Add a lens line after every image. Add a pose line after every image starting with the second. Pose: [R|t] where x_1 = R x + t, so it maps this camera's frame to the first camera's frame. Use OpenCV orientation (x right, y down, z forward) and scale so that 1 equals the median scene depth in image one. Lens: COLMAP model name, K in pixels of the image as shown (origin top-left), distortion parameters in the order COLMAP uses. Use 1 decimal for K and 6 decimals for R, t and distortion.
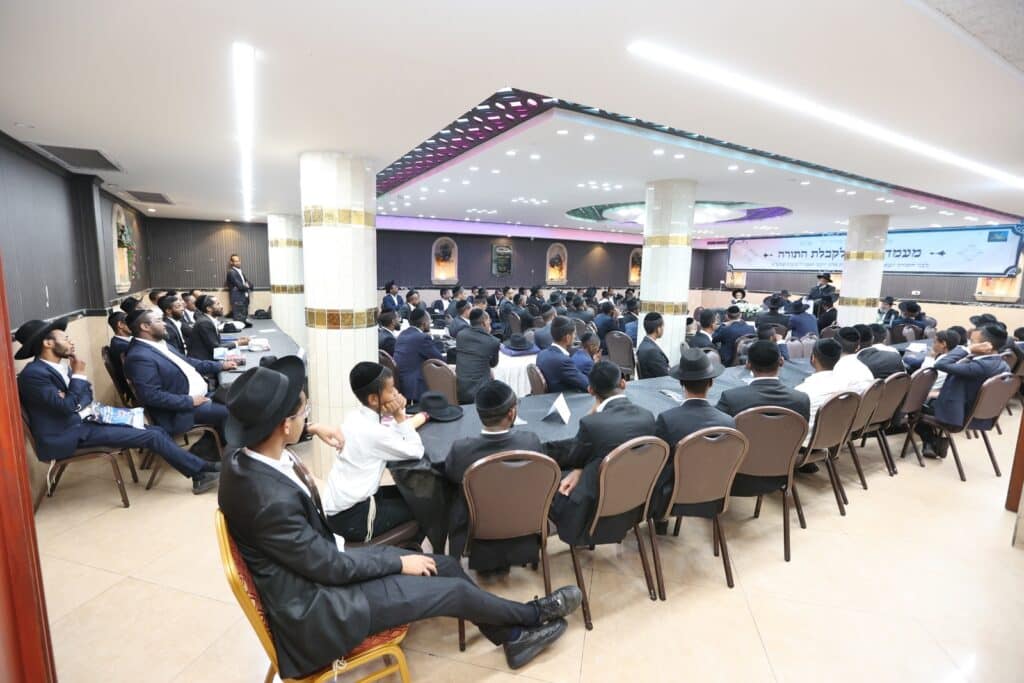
lens RADIAL K [[463.5, 0, 505.8], [0, 463.5, 334.7], [0, 0, 1]] dist [-0.016572, 0.001087]
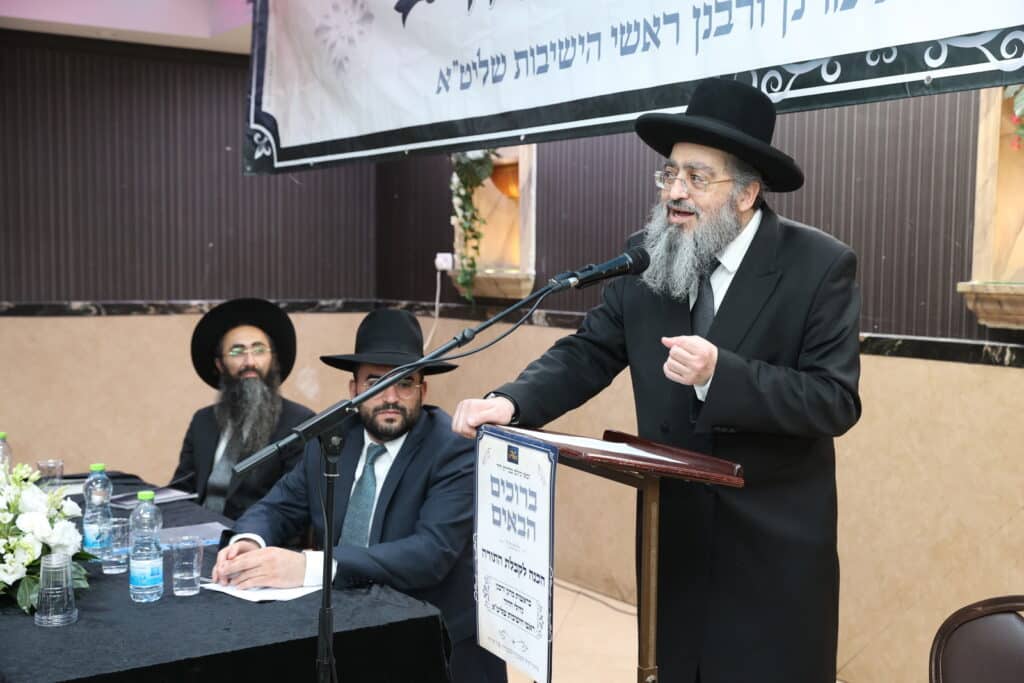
lens RADIAL K [[1301.9, 0, 512.8], [0, 1301.9, 343.1], [0, 0, 1]] dist [0.061973, 0.000000]
pose [[0.997820, -0.029174, 0.059200, 0.711725], [0.033060, 0.997287, -0.065767, -0.086521], [-0.057121, 0.067581, 0.996077, 0.861774]]
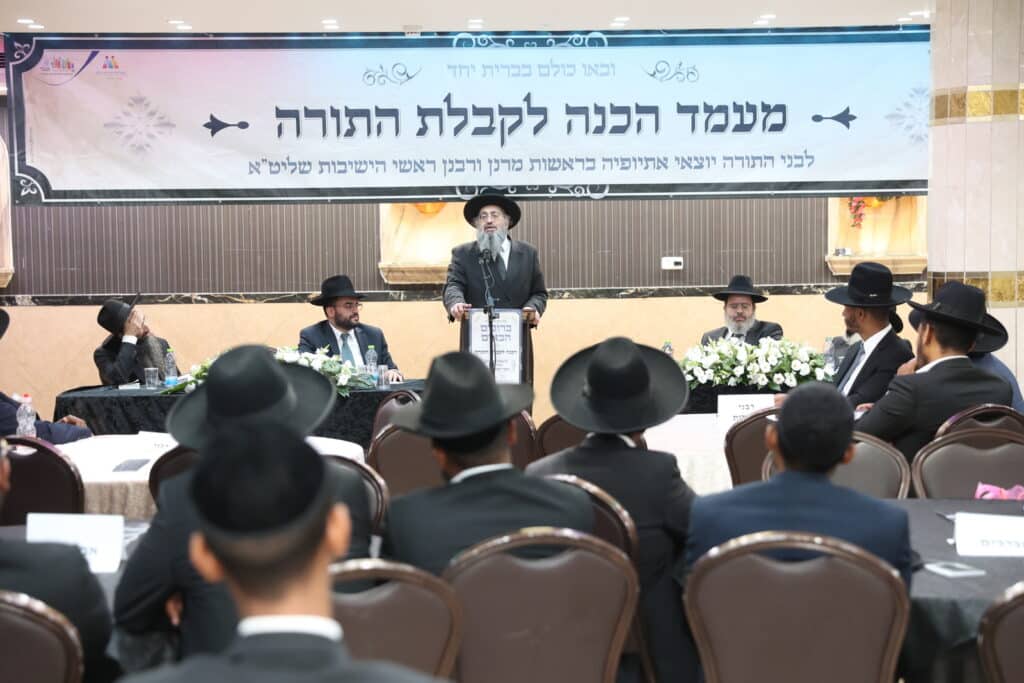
lens RADIAL K [[1882.4, 0, 507.9], [0, 1882.4, 336.2], [0, 0, 1]] dist [0.216369, 0.000000]
pose [[0.462878, -0.080898, 0.882723, -0.198827], [0.148196, 0.988874, 0.012915, -0.083188], [-0.873946, 0.124838, 0.469717, 0.598478]]
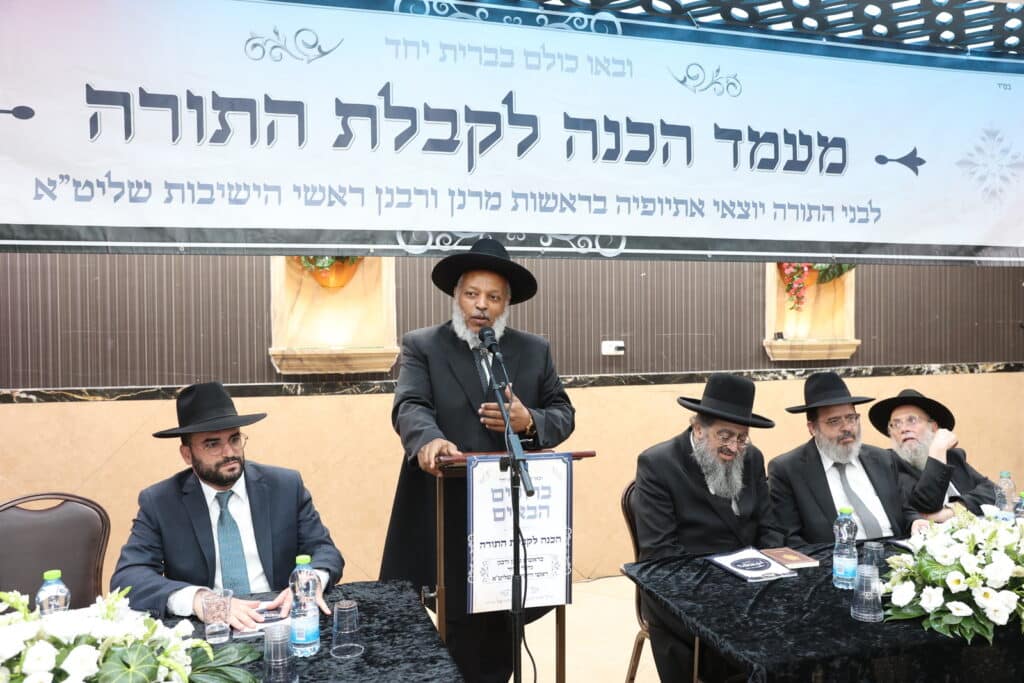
lens RADIAL K [[814.0, 0, 513.1], [0, 814.0, 340.7], [0, 0, 1]] dist [-0.049530, 0.034826]
pose [[0.257073, -0.050121, 0.965091, 0.494878], [0.148418, 0.988854, 0.011821, -0.118007], [-0.954927, 0.140198, 0.261646, 1.022399]]
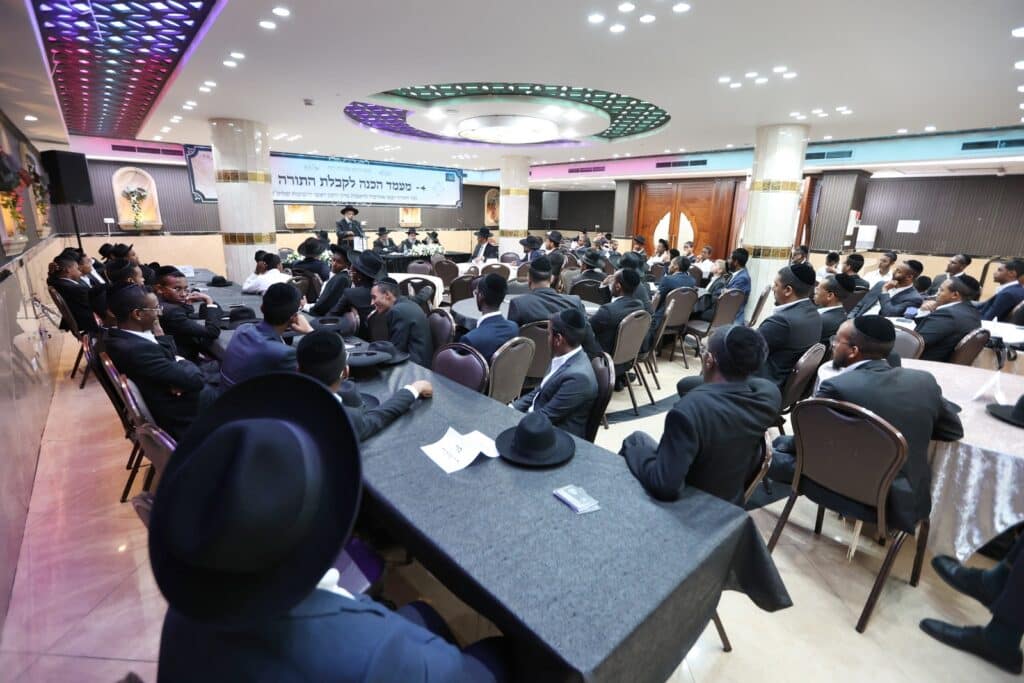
lens RADIAL K [[463.5, 0, 502.5], [0, 463.5, 339.1], [0, 0, 1]] dist [-0.016572, 0.001087]
pose [[-0.211197, -0.285803, 0.934726, -0.300230], [0.111641, 0.942985, 0.313553, -0.151954], [-0.971047, 0.170575, -0.167248, 0.998148]]
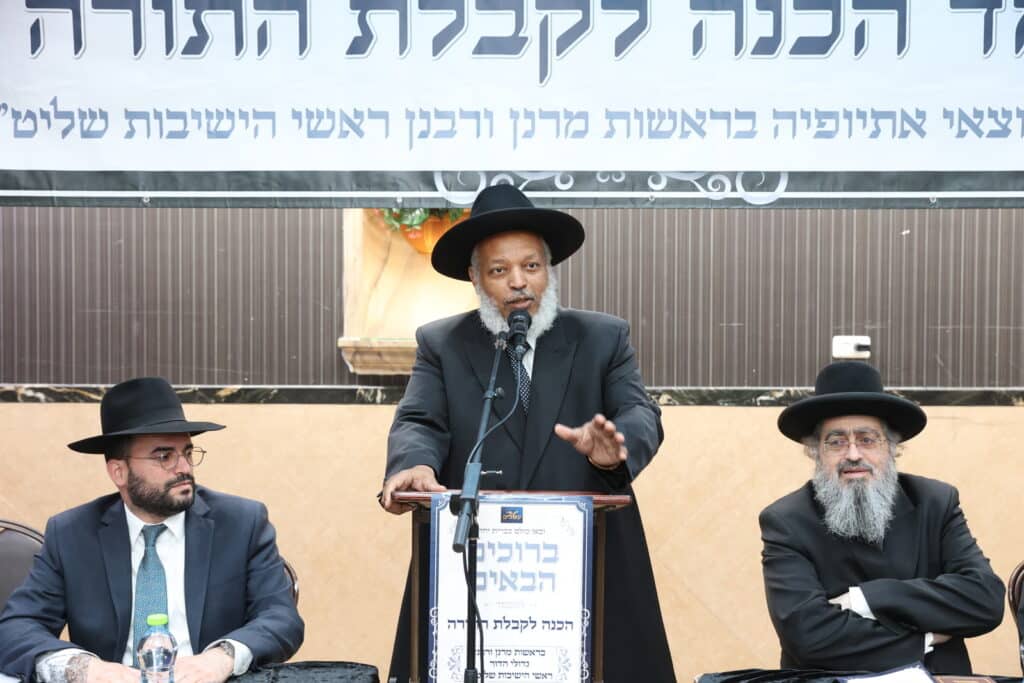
lens RADIAL K [[1187.6, 0, 520.9], [0, 1187.6, 343.1], [0, 0, 1]] dist [0.056309, 0.000000]
pose [[0.513321, -0.049479, 0.856769, 0.520257], [0.129231, 0.991409, -0.020172, -0.107771], [-0.848411, 0.121076, 0.515306, 0.964102]]
